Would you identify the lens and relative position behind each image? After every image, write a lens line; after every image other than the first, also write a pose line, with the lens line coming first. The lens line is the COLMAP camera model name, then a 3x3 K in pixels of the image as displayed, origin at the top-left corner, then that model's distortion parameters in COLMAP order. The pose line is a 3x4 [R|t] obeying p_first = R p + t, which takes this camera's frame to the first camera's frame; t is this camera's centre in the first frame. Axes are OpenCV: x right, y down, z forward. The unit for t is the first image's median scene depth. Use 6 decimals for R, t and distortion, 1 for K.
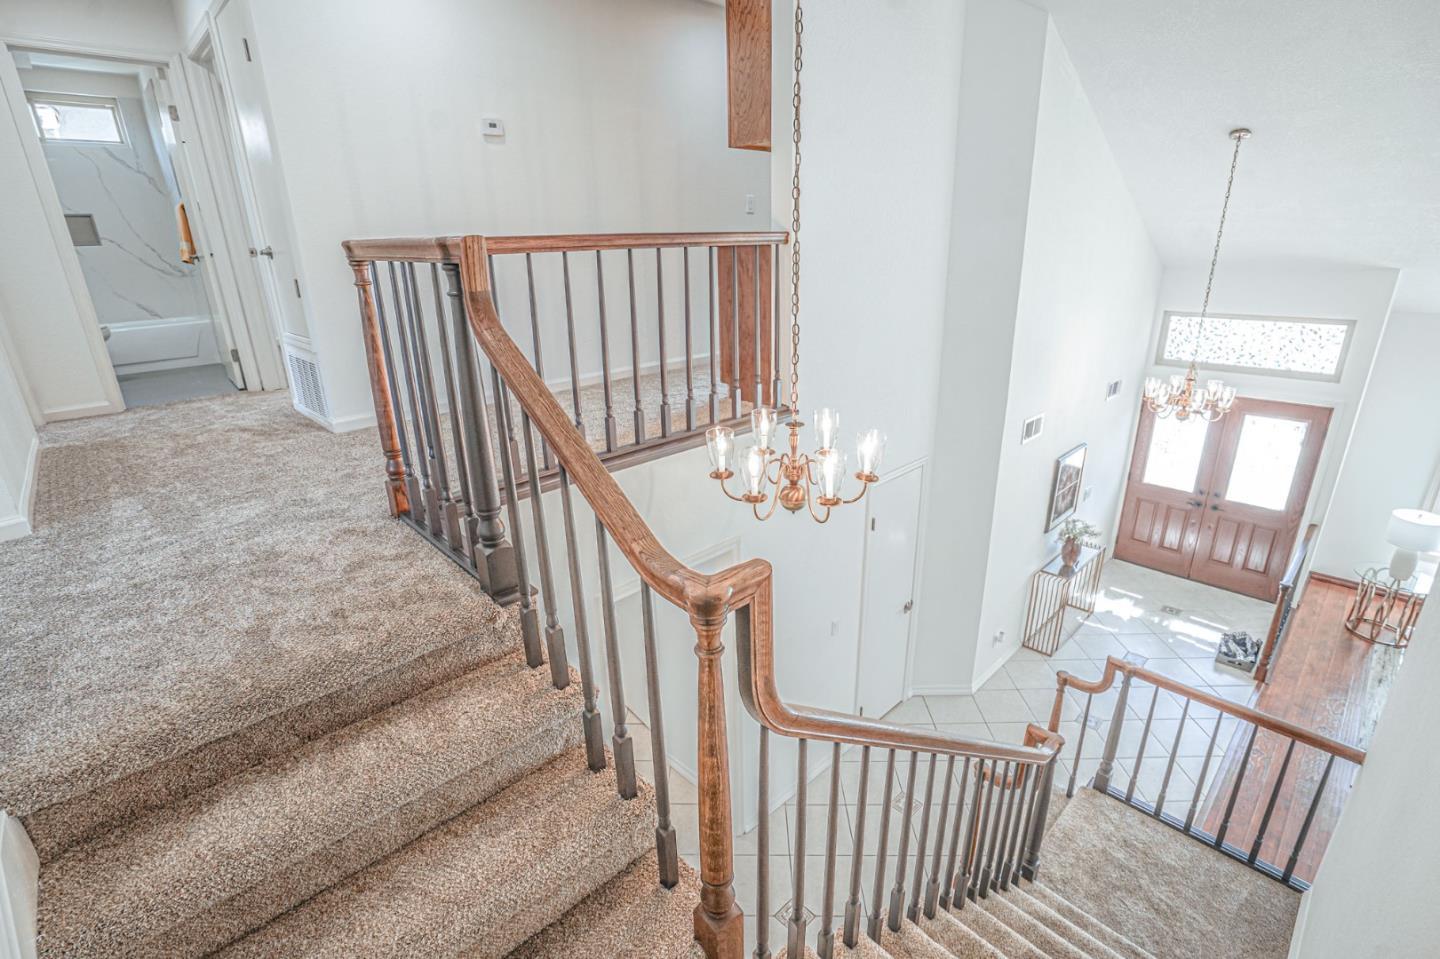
lens RADIAL K [[678.2, 0, 700.2], [0, 678.2, 475.4], [0, 0, 1]] dist [-0.042807, 0.011060]
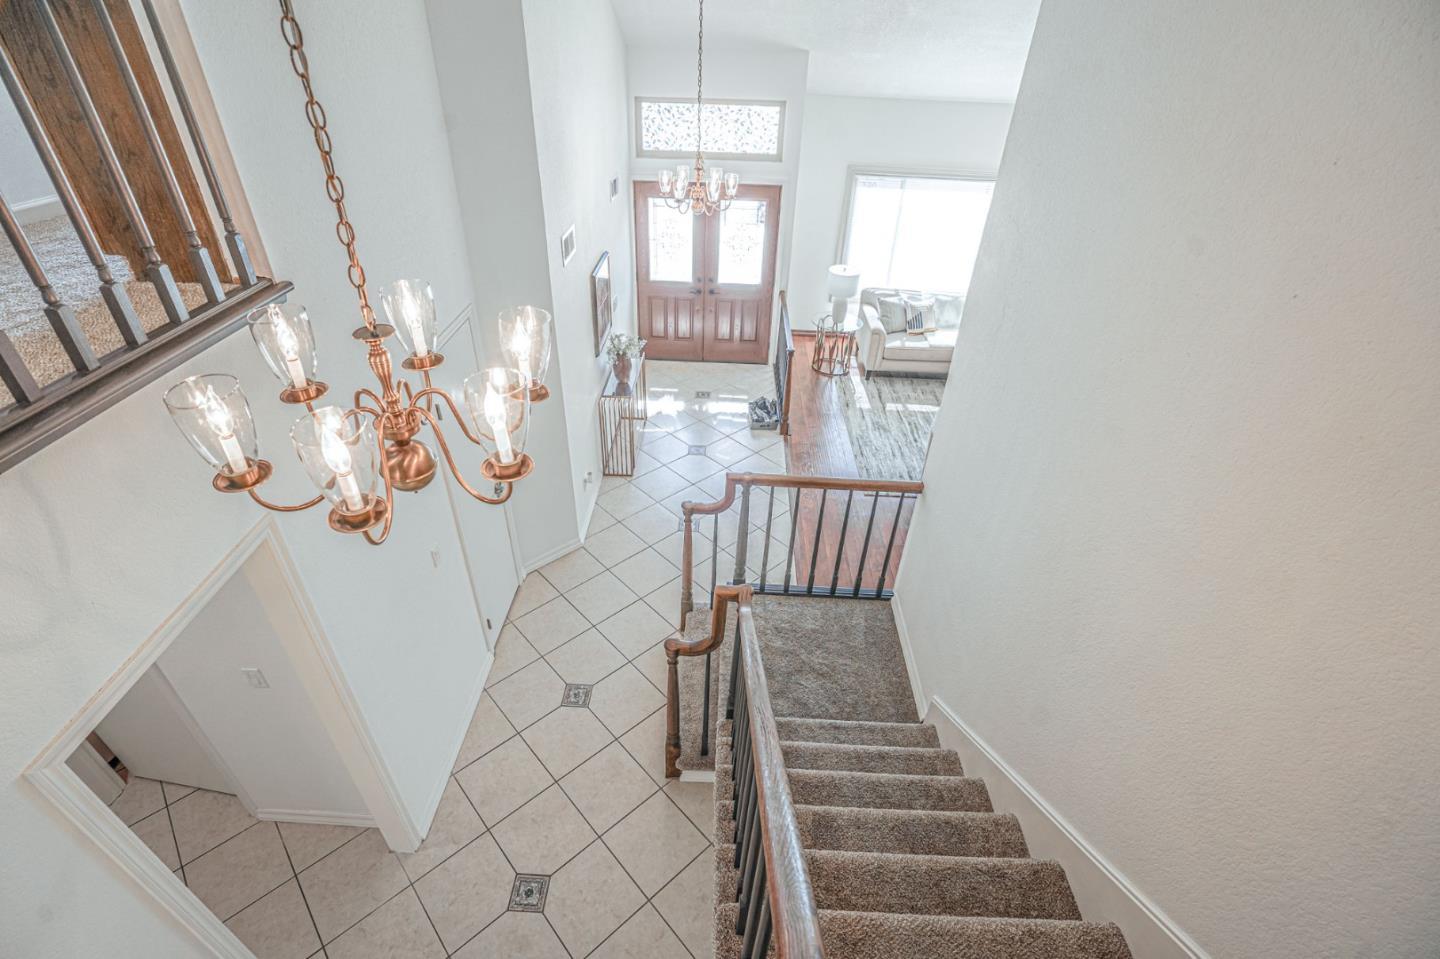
lens RADIAL K [[678.2, 0, 725.5], [0, 678.2, 474.8], [0, 0, 1]] dist [-0.042807, 0.011060]
pose [[0.699267, -0.357916, 0.618807, -0.006589], [0.188217, 0.927271, 0.323640, -0.032693], [-0.689637, -0.109840, 0.715776, 0.174775]]
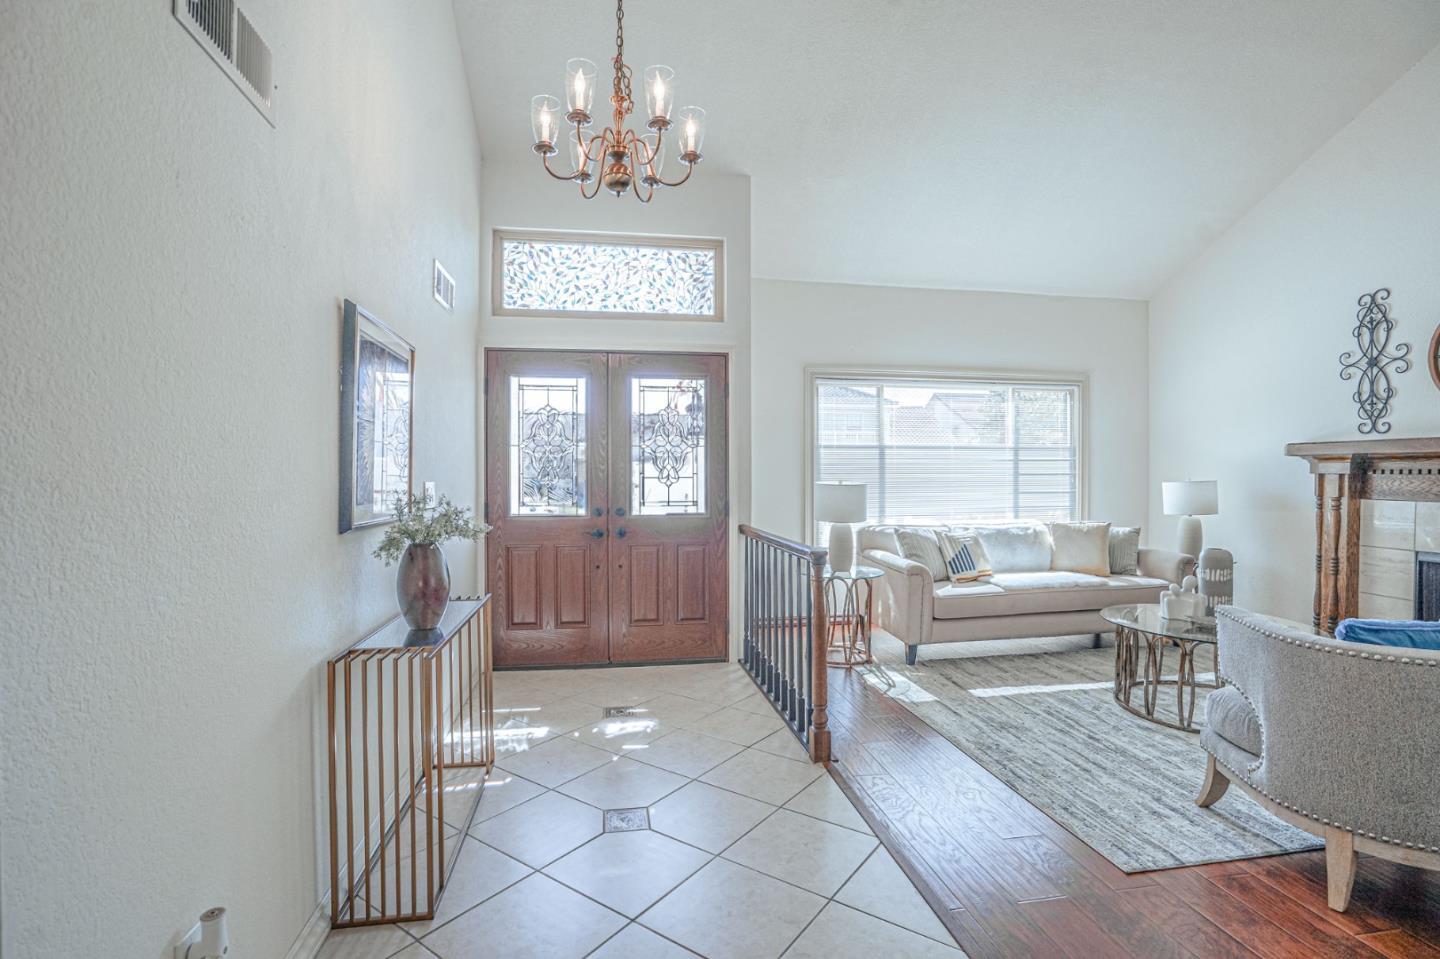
lens RADIAL K [[678.2, 0, 715.9], [0, 678.2, 480.7], [0, 0, 1]] dist [-0.042807, 0.011060]
pose [[0.553881, 0.024186, 0.832245, 0.335457], [0.268170, 0.941128, -0.205825, 0.178065], [-0.788227, 0.337185, 0.514786, 0.667342]]
